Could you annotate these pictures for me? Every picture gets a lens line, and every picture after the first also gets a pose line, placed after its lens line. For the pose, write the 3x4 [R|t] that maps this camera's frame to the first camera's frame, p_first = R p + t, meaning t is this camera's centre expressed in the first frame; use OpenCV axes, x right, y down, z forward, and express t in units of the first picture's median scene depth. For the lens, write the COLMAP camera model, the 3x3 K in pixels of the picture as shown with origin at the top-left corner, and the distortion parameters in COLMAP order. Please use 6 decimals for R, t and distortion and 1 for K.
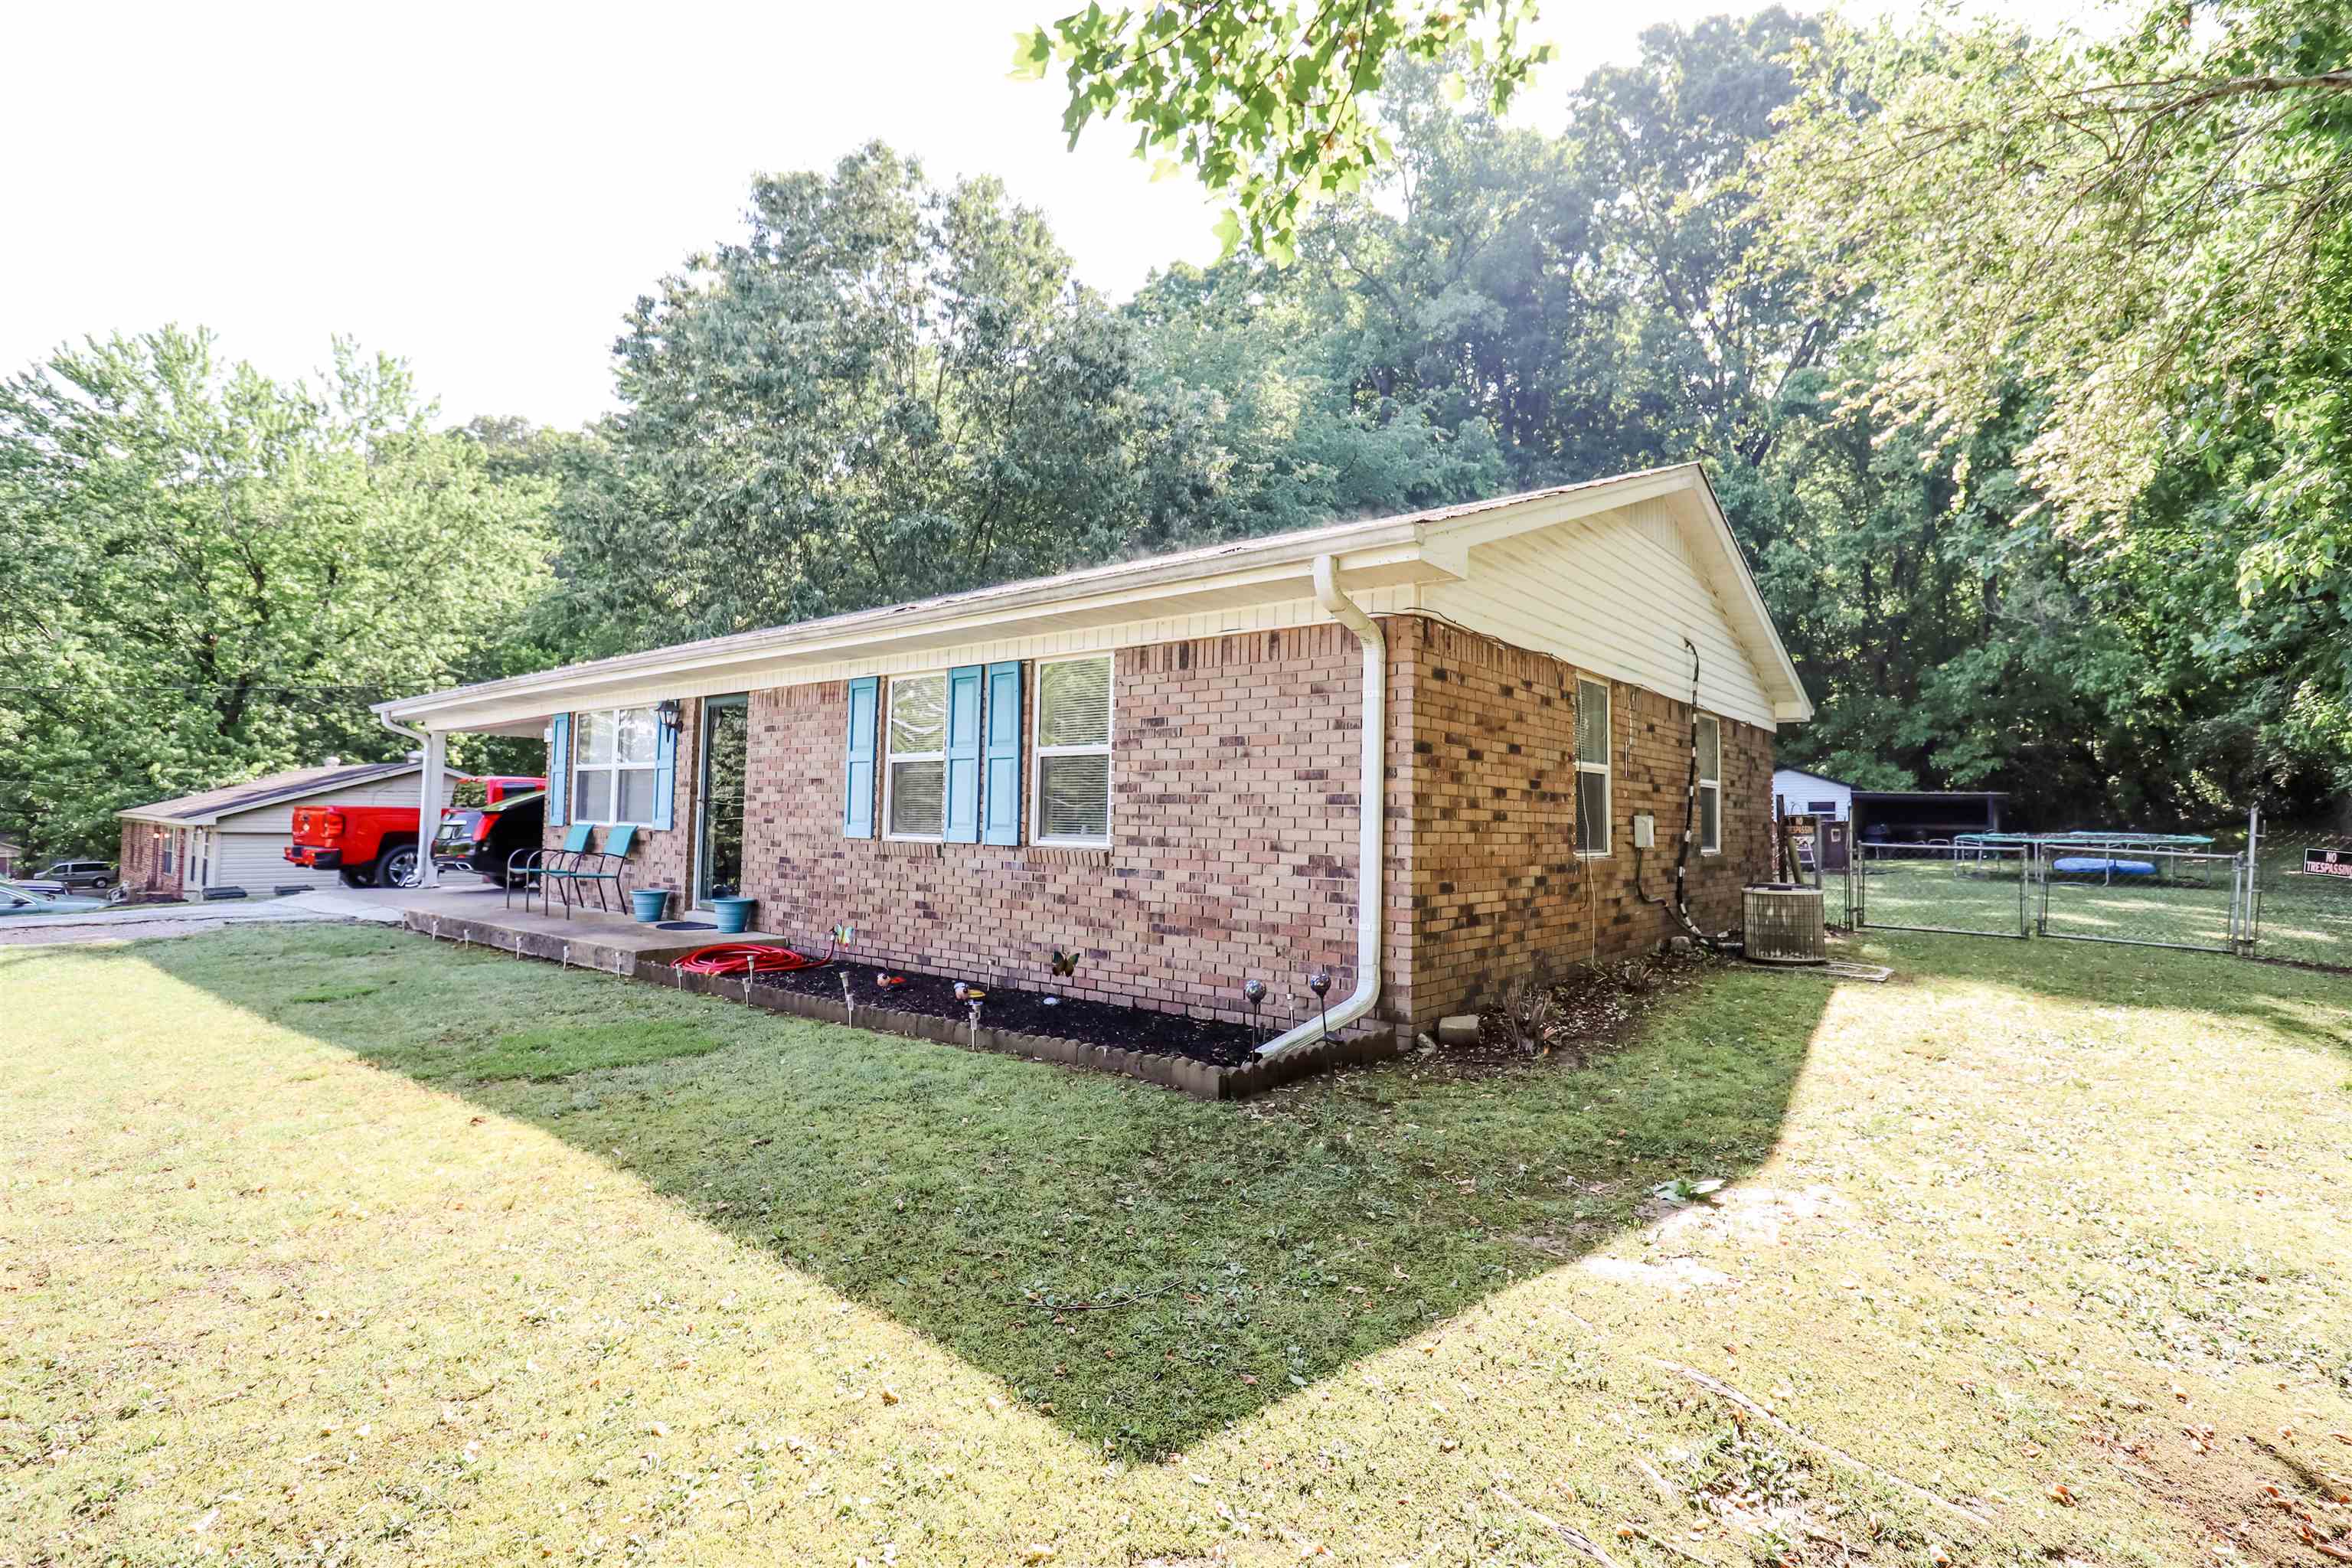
lens RADIAL K [[1109.7, 0, 1201.9], [0, 1109.7, 769.6], [0, 0, 1]] dist [0.003629, -0.014033]
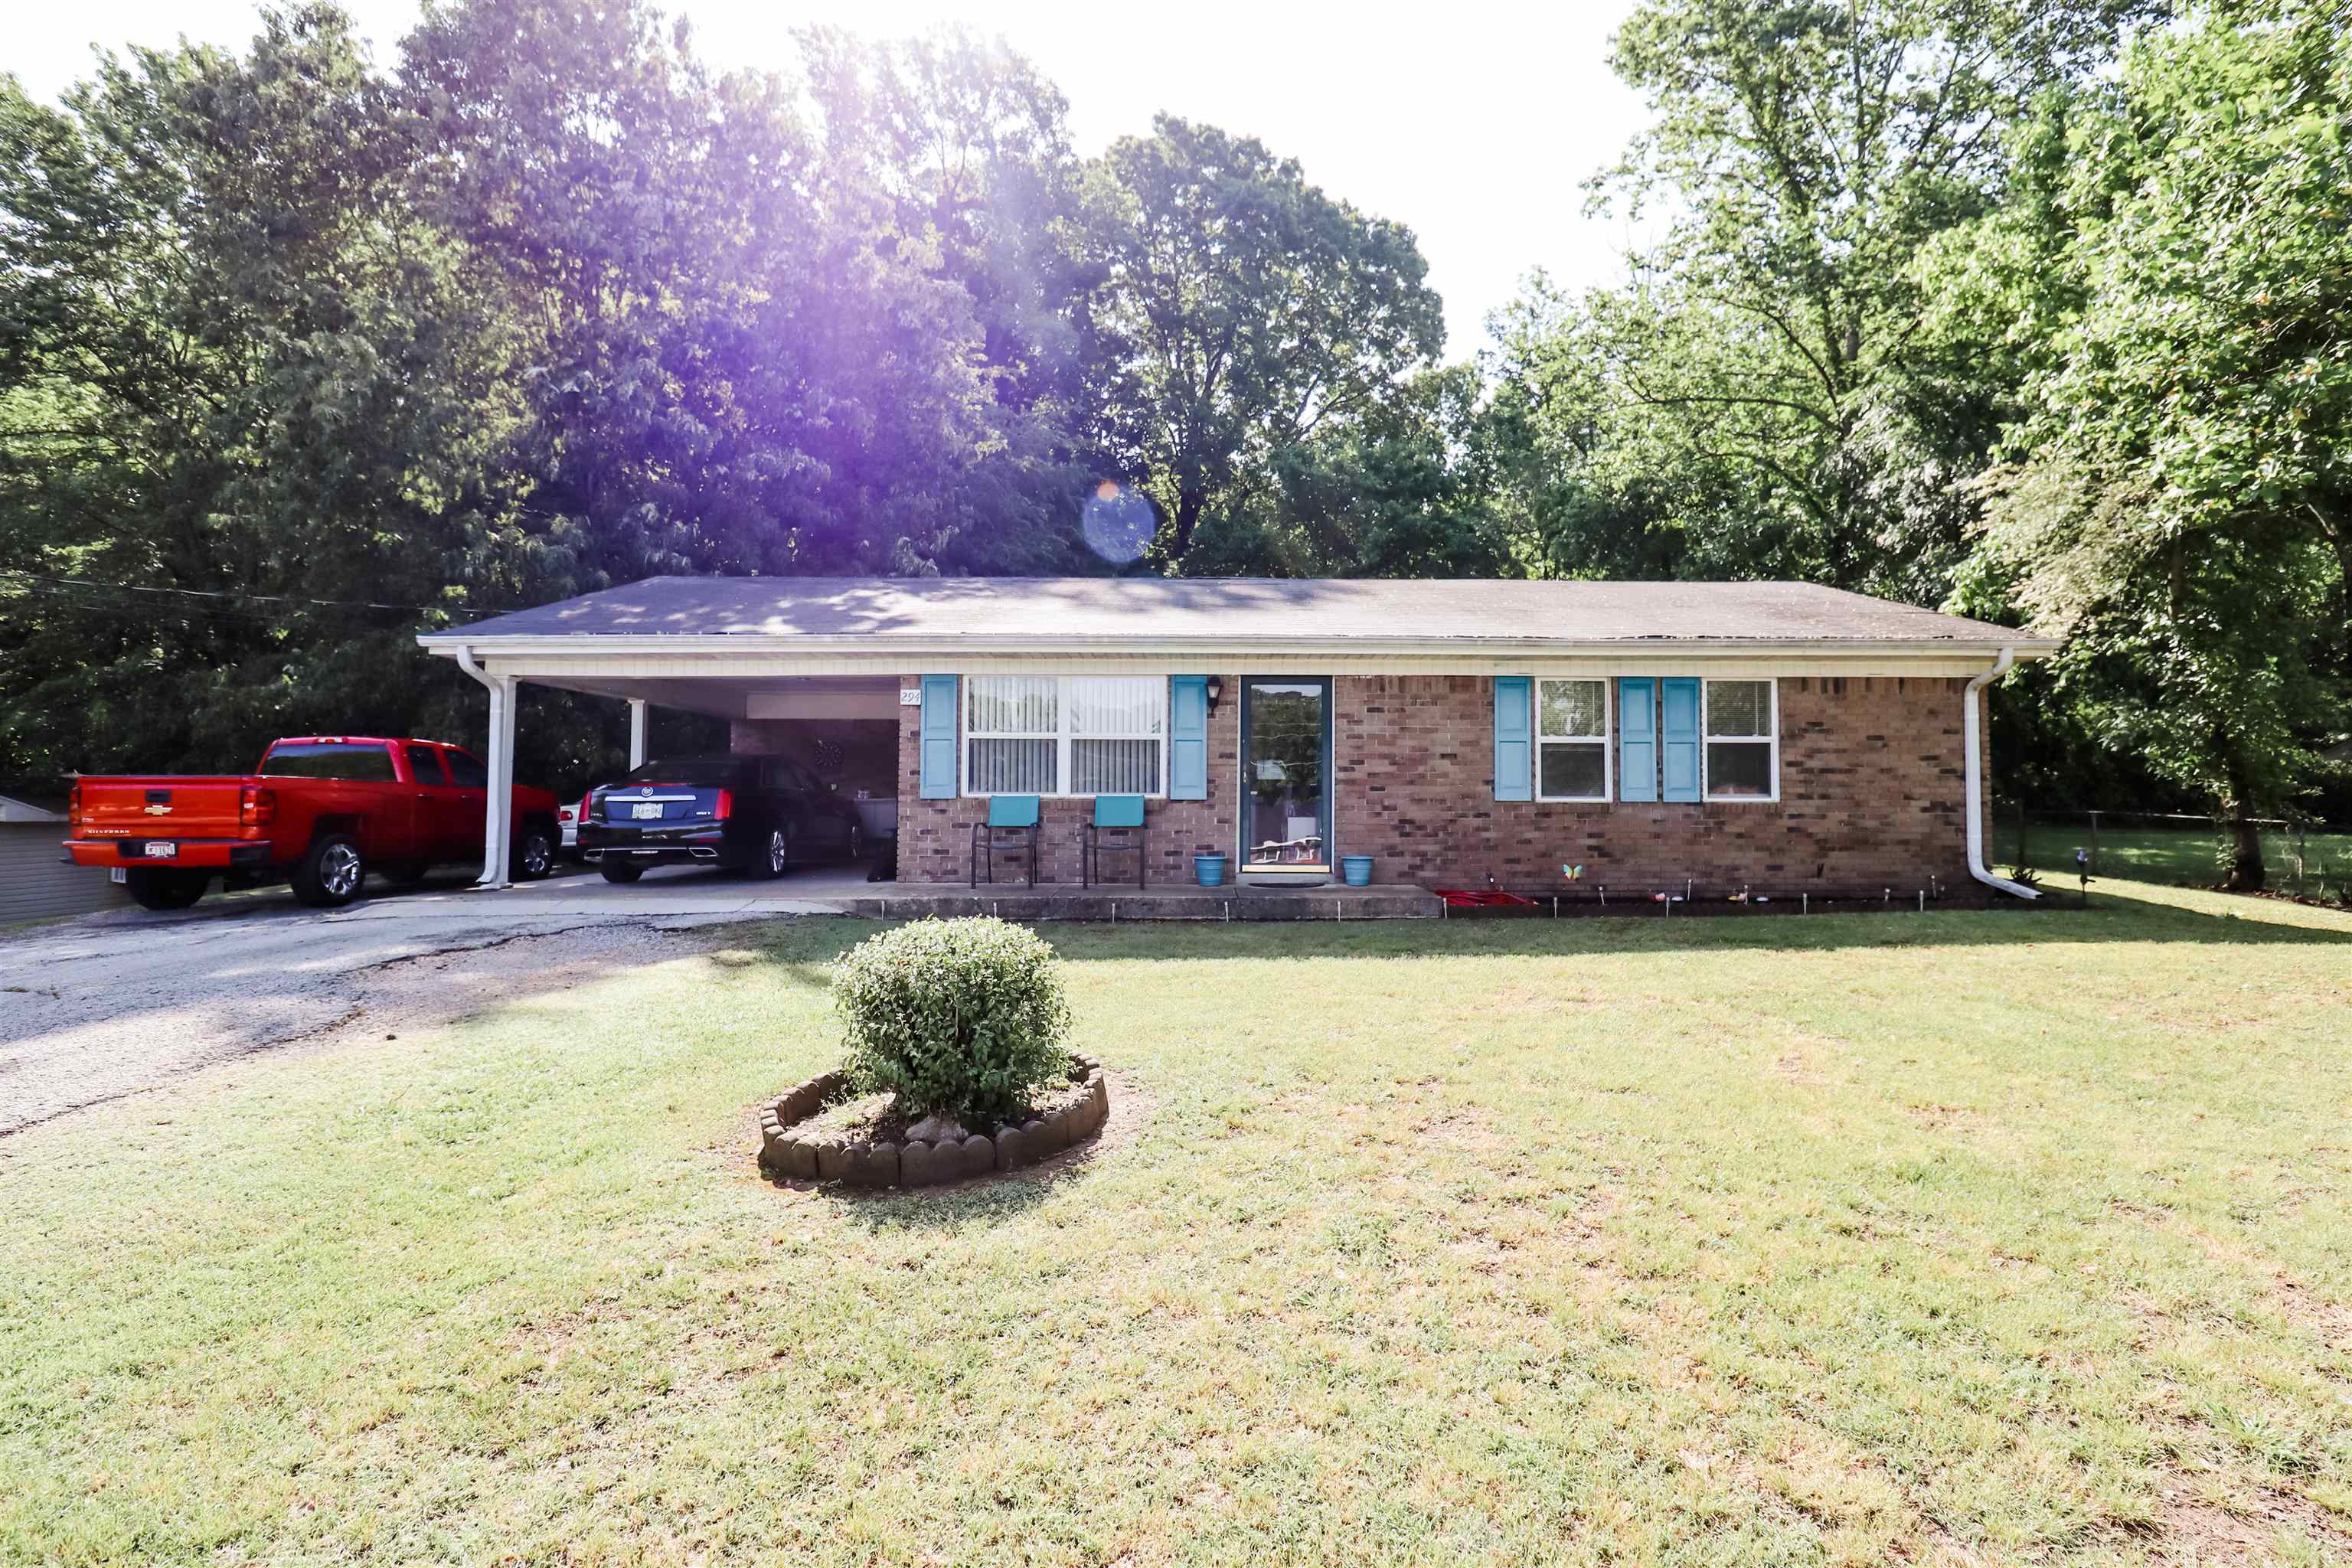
lens RADIAL K [[1109.7, 0, 1201.9], [0, 1109.7, 769.6], [0, 0, 1]] dist [0.003629, -0.014033]
pose [[0.767367, 0.014406, 0.641046, -1.737886], [-0.018085, 0.999836, -0.000820, 0.040727], [-0.640953, -0.010964, 0.767502, 0.302736]]
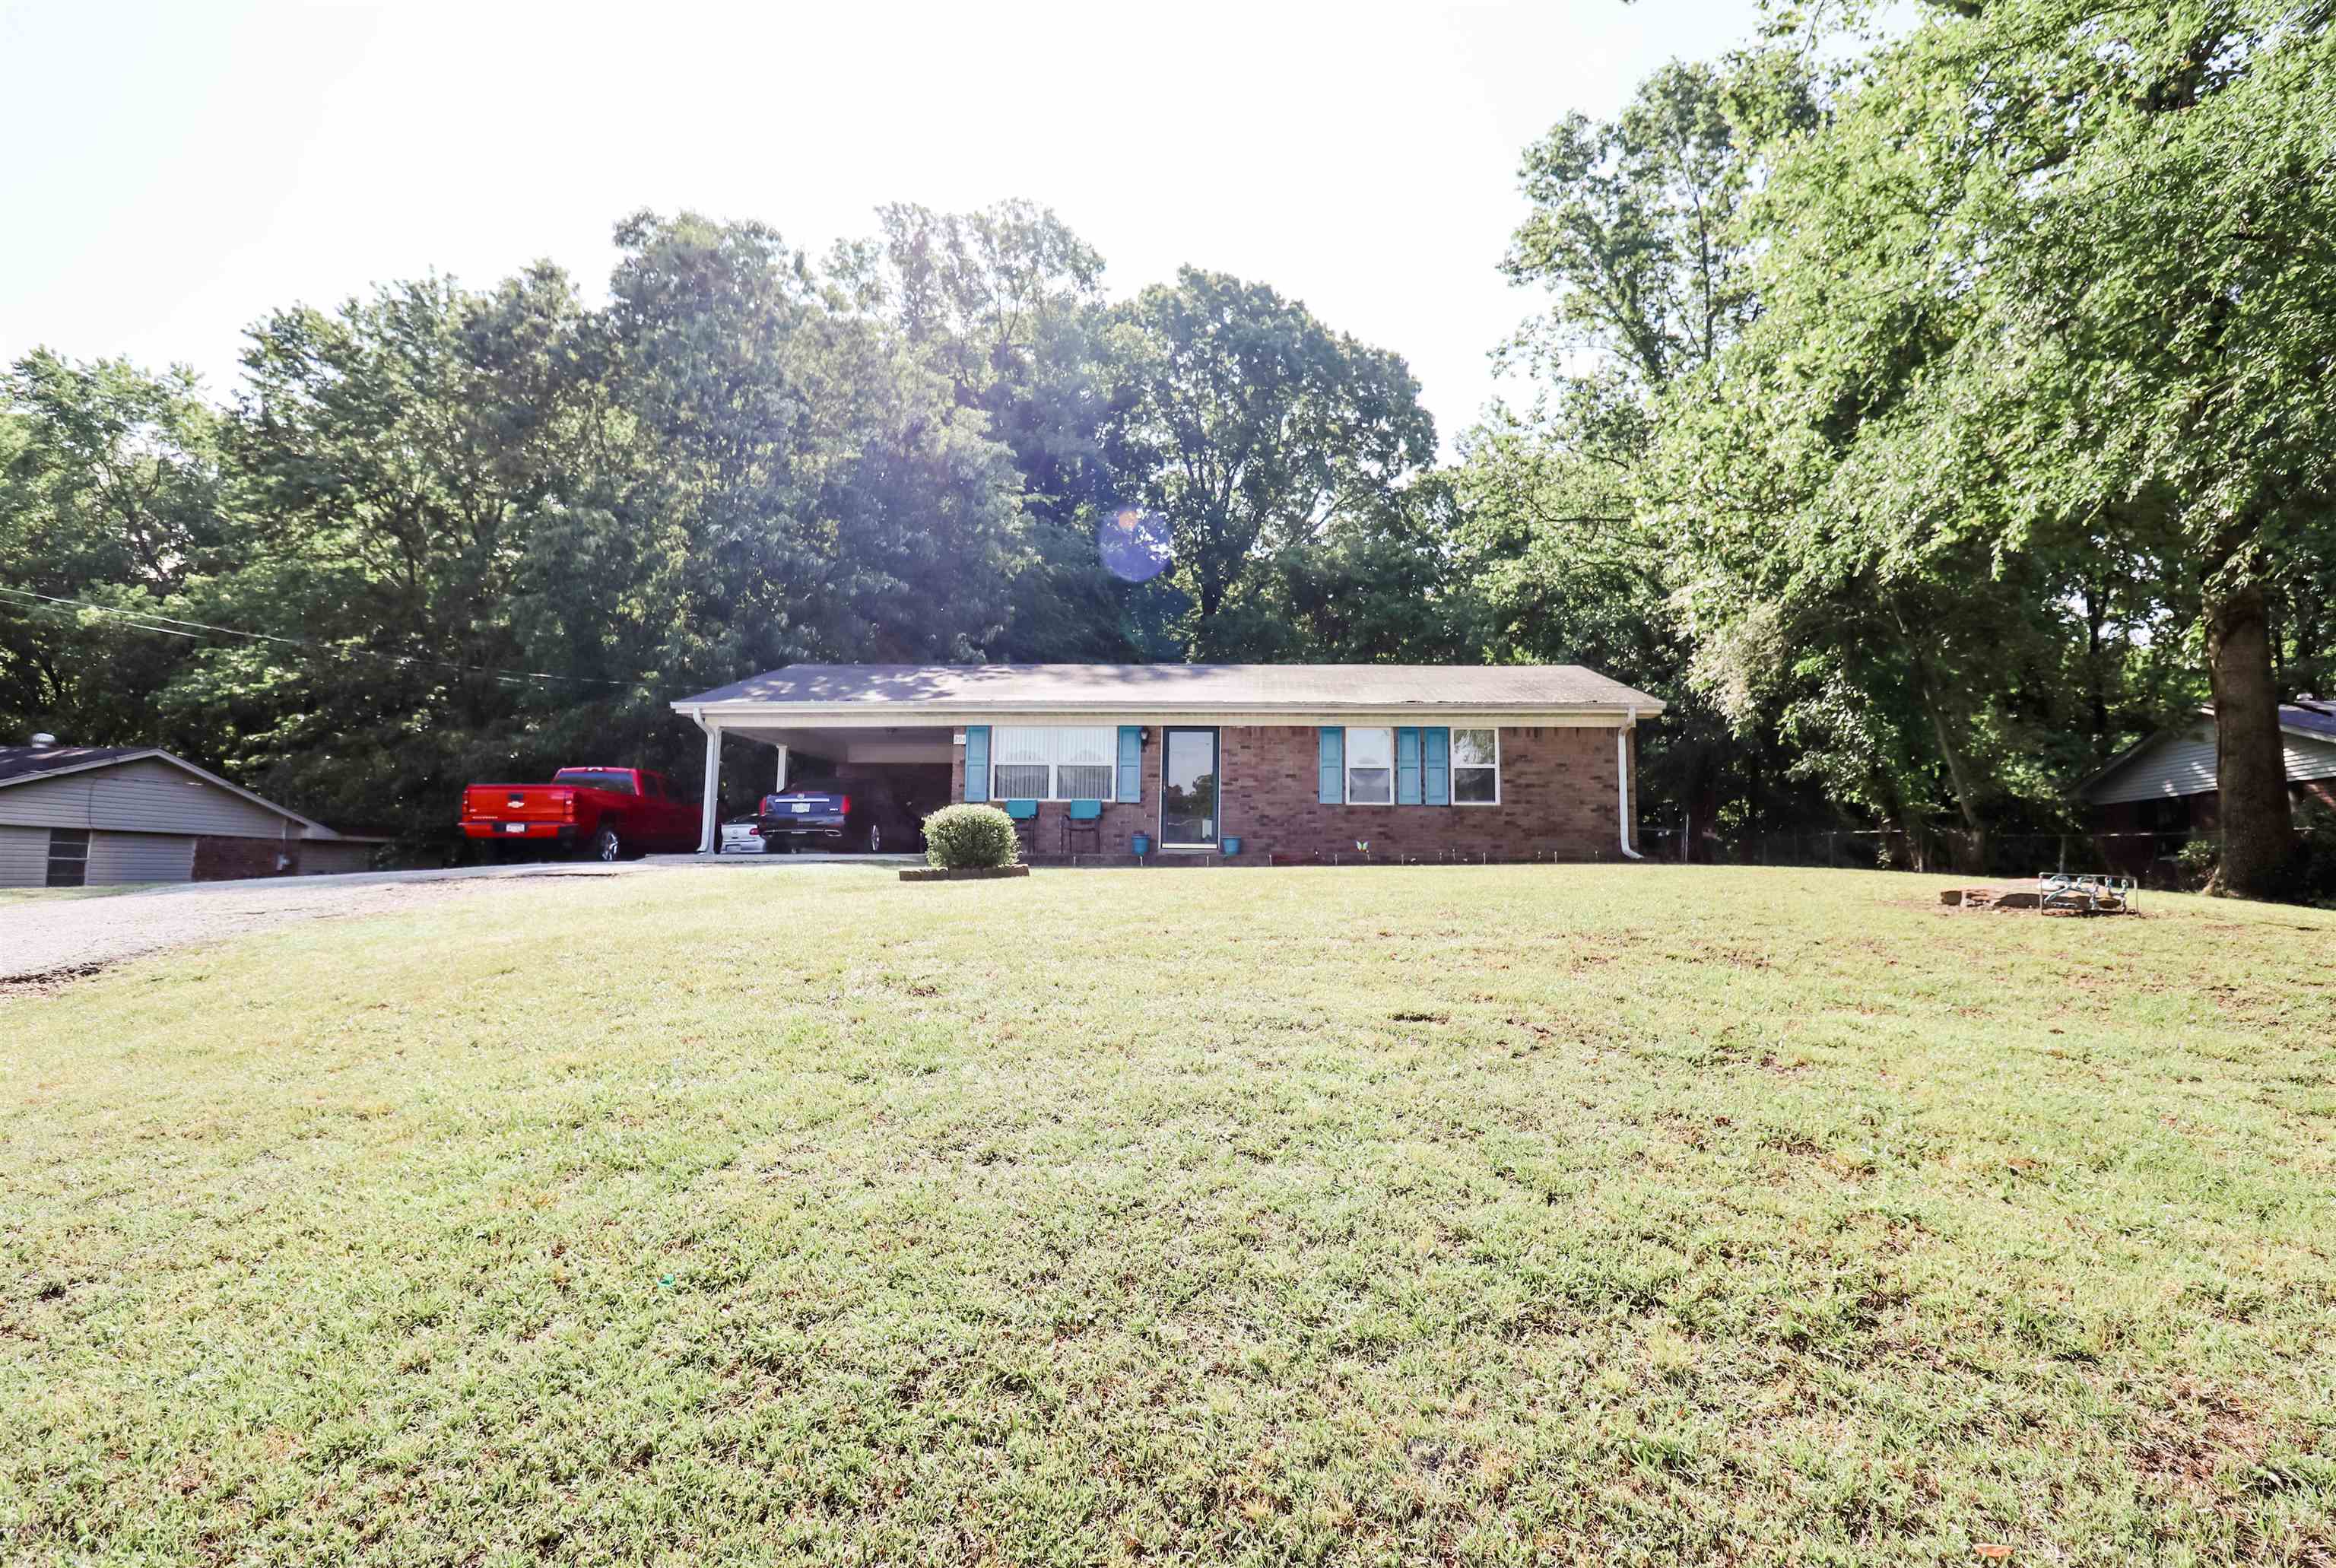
lens RADIAL K [[1086.0, 0, 1209.5], [0, 1086.0, 750.6], [0, 0, 1]] dist [0.000171, -0.000005]
pose [[0.788547, 0.067237, 0.611288, -2.127150], [-0.020298, 0.996309, -0.083401, 0.166798], [-0.614640, 0.053357, 0.787001, -0.555817]]
